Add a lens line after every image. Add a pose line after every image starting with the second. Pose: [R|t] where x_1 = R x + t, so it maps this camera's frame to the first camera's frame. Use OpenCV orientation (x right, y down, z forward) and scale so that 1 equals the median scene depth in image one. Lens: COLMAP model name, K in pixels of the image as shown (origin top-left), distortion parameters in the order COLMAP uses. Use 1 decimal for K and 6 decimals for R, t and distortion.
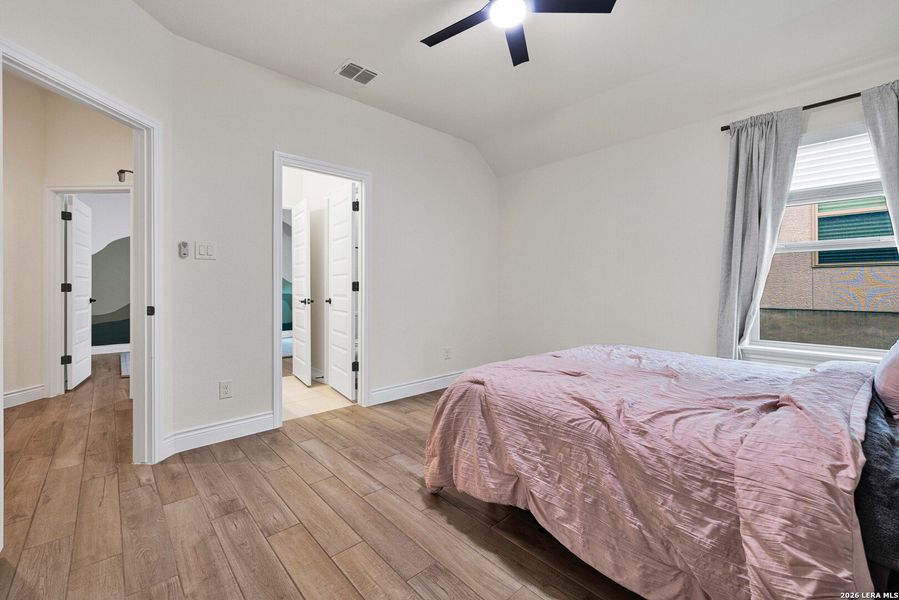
lens RADIAL K [[374.5, 0, 445.8], [0, 374.5, 292.9], [0, 0, 1]] dist [-0.001838, 0.001046]
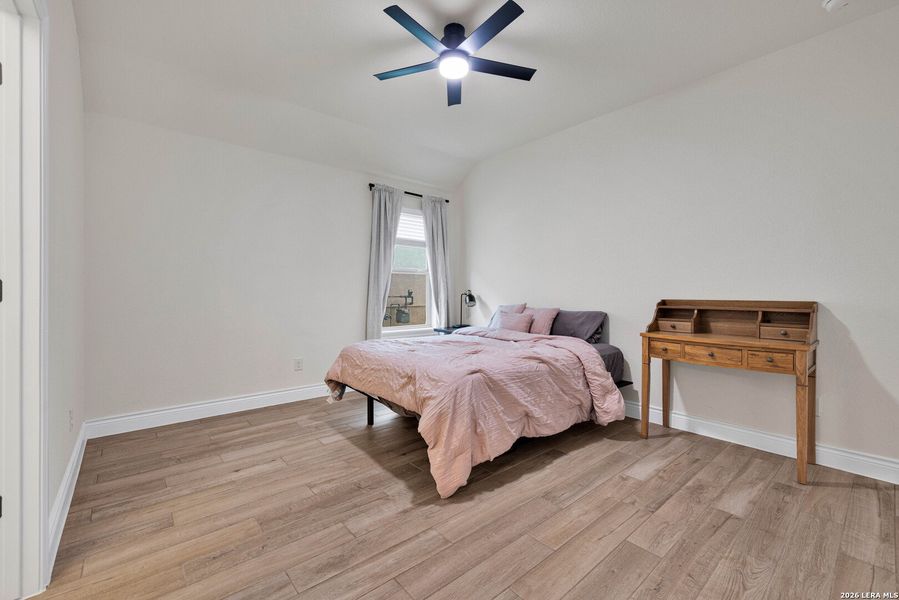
lens RADIAL K [[374.5, 0, 448.6], [0, 374.5, 300.1], [0, 0, 1]] dist [-0.001838, 0.001046]
pose [[0.027884, -0.015017, 0.999498, -1.125245], [0.010376, 0.999838, 0.014733, -0.013252], [-0.999557, 0.009960, 0.028035, 1.046225]]
